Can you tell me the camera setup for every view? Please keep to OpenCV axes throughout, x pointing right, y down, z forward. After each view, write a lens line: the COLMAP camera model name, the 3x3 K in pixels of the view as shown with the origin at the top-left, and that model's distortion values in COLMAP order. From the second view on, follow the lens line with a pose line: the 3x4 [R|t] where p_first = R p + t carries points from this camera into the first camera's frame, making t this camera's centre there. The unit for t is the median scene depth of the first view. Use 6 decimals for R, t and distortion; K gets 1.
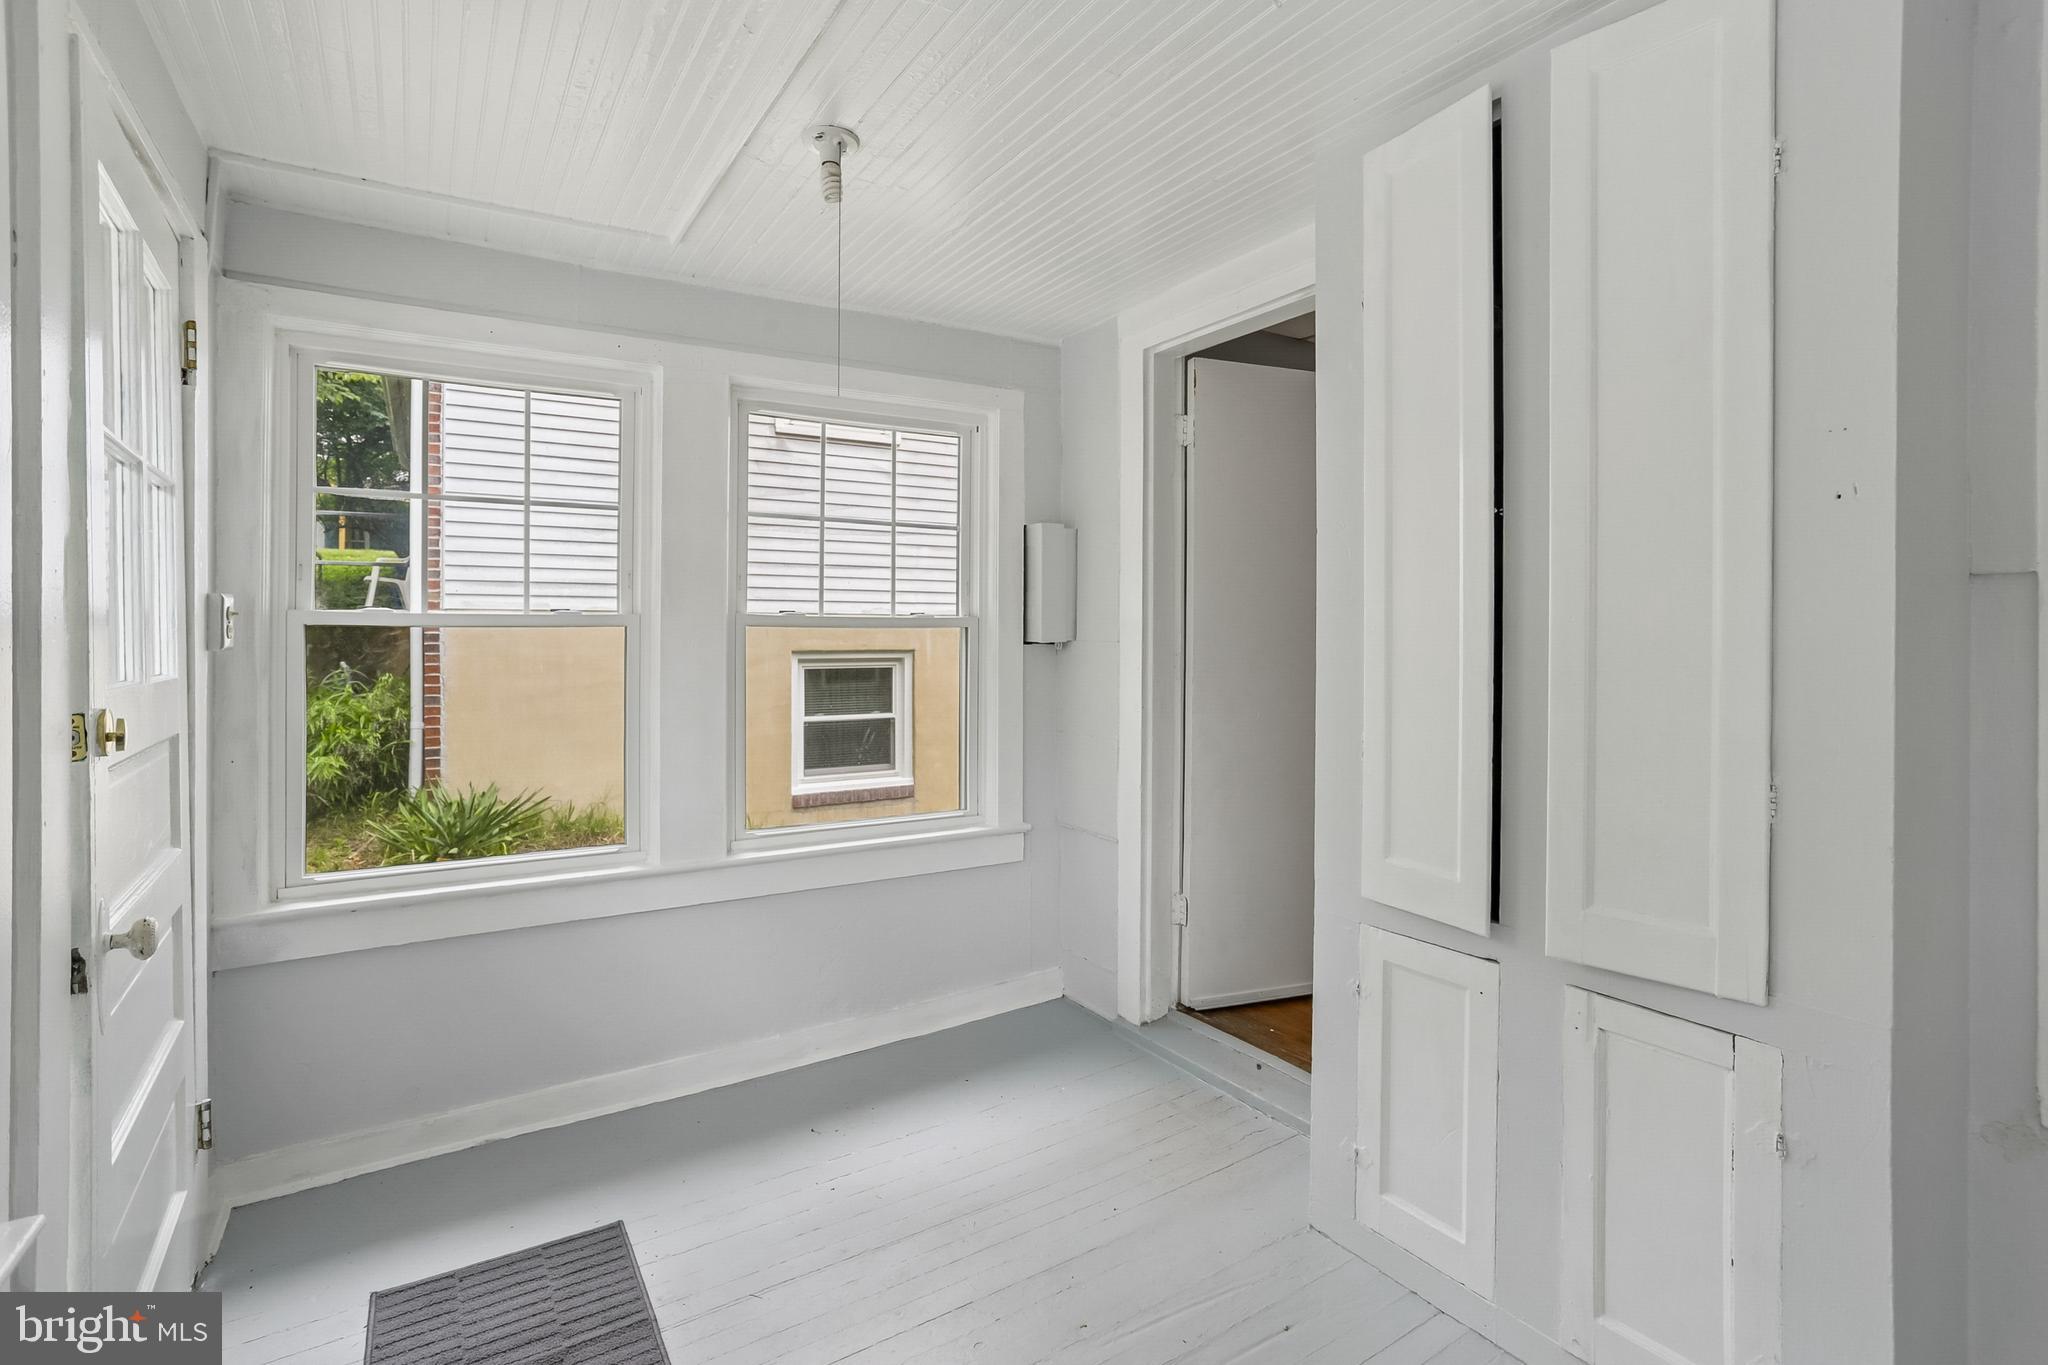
lens RADIAL K [[1006.5, 0, 1024.2], [0, 1006.5, 632.9], [0, 0, 1]] dist [-0.002651, -0.000202]
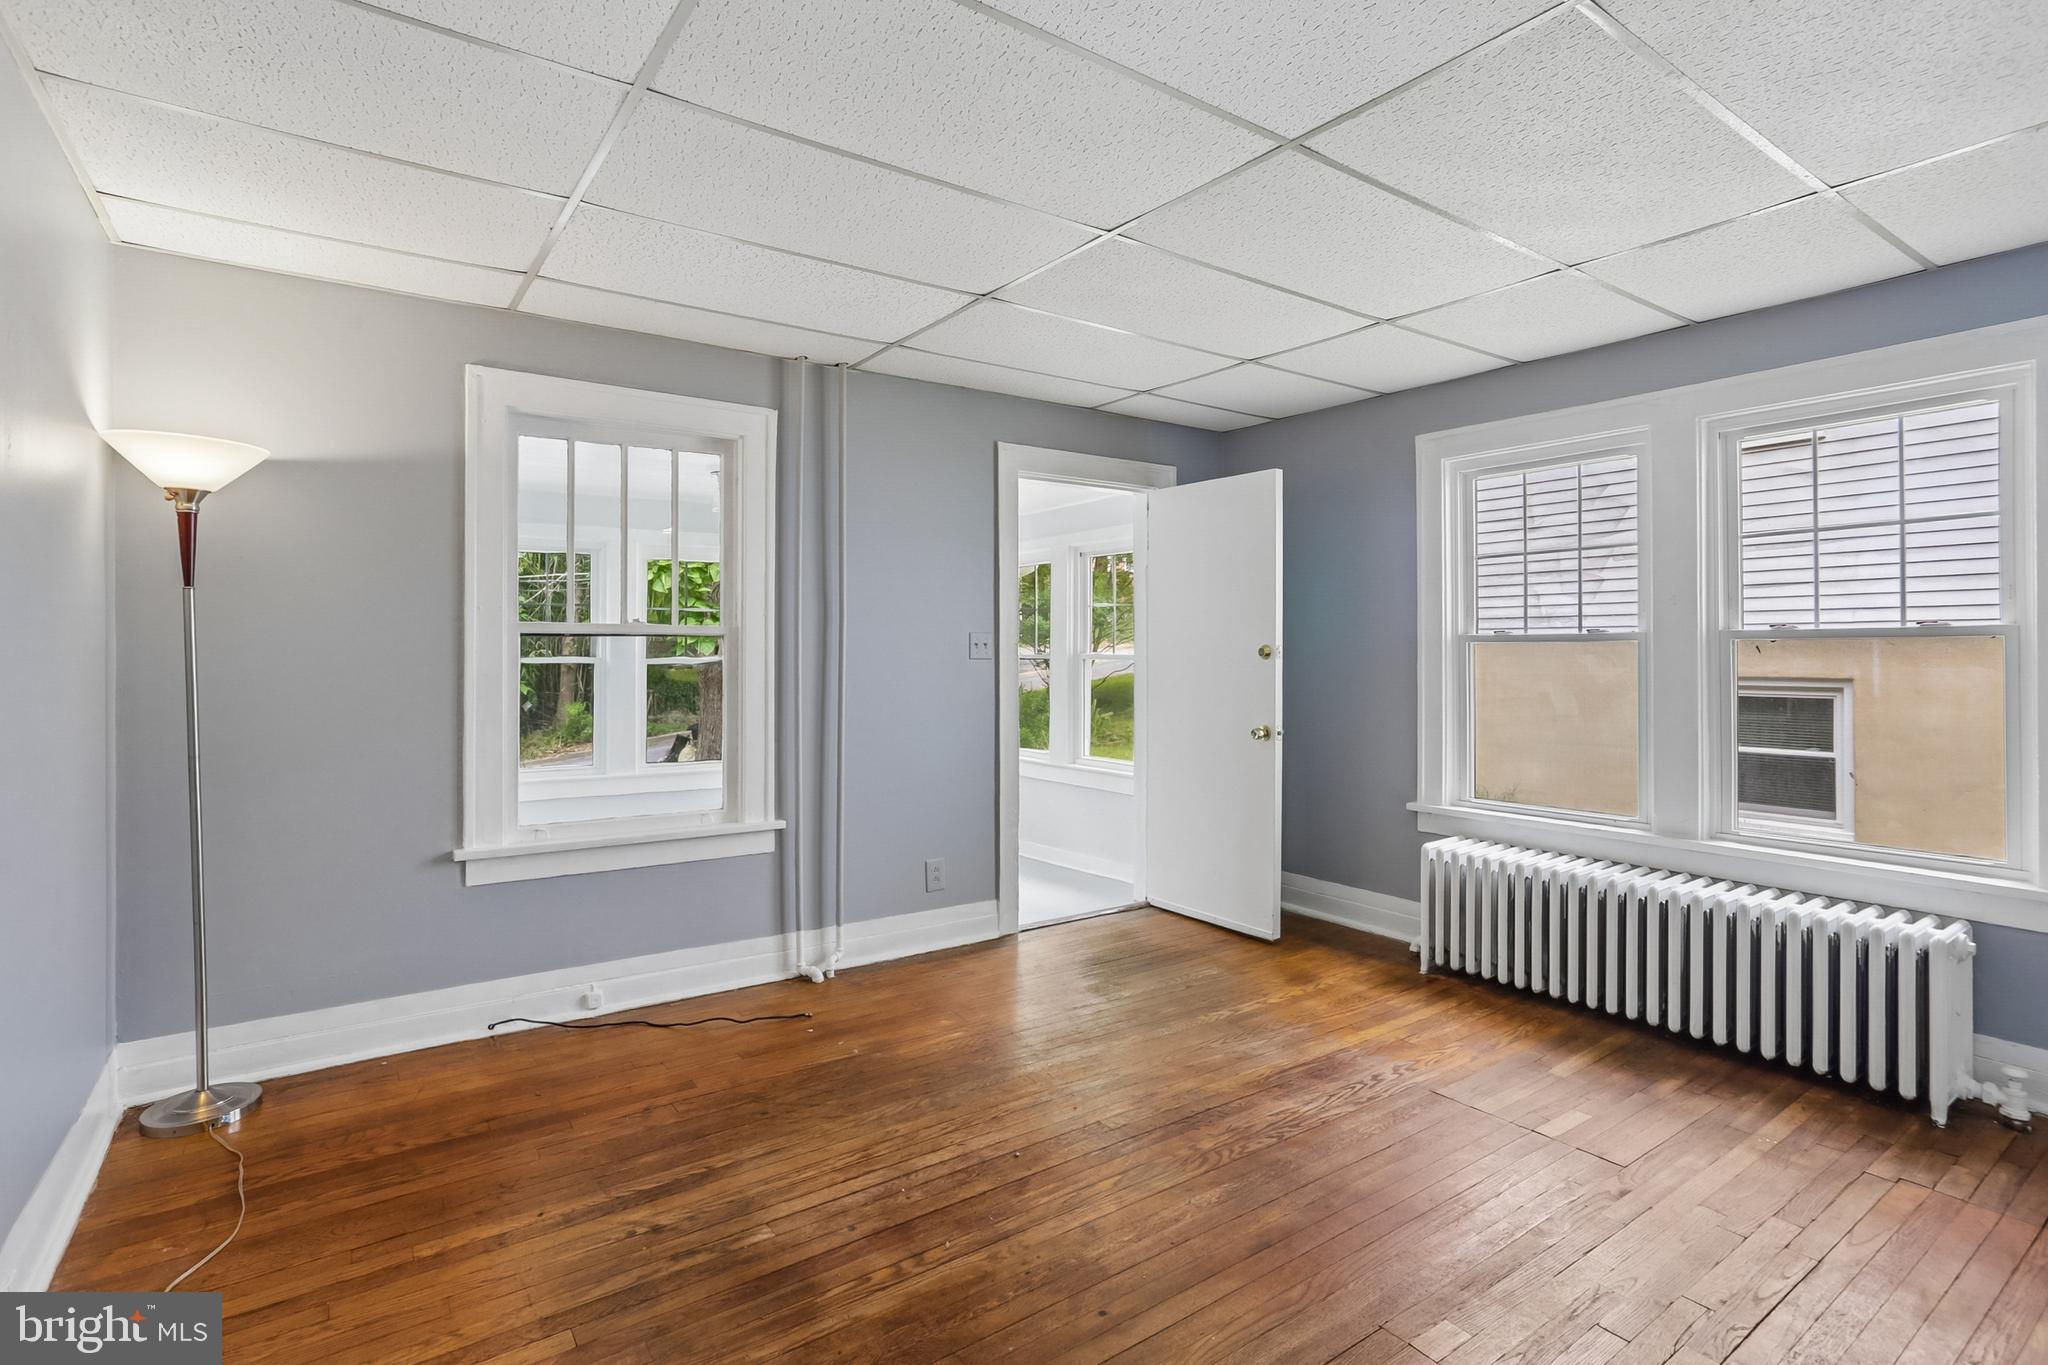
lens RADIAL K [[1006.5, 0, 1026.3], [0, 1006.5, 665.6], [0, 0, 1]] dist [-0.002651, -0.000202]
pose [[0.060610, 0.001910, -0.998160, 0.673294], [-0.005657, 0.999983, 0.001570, 0.009059], [0.998145, 0.005552, 0.060620, 0.271968]]
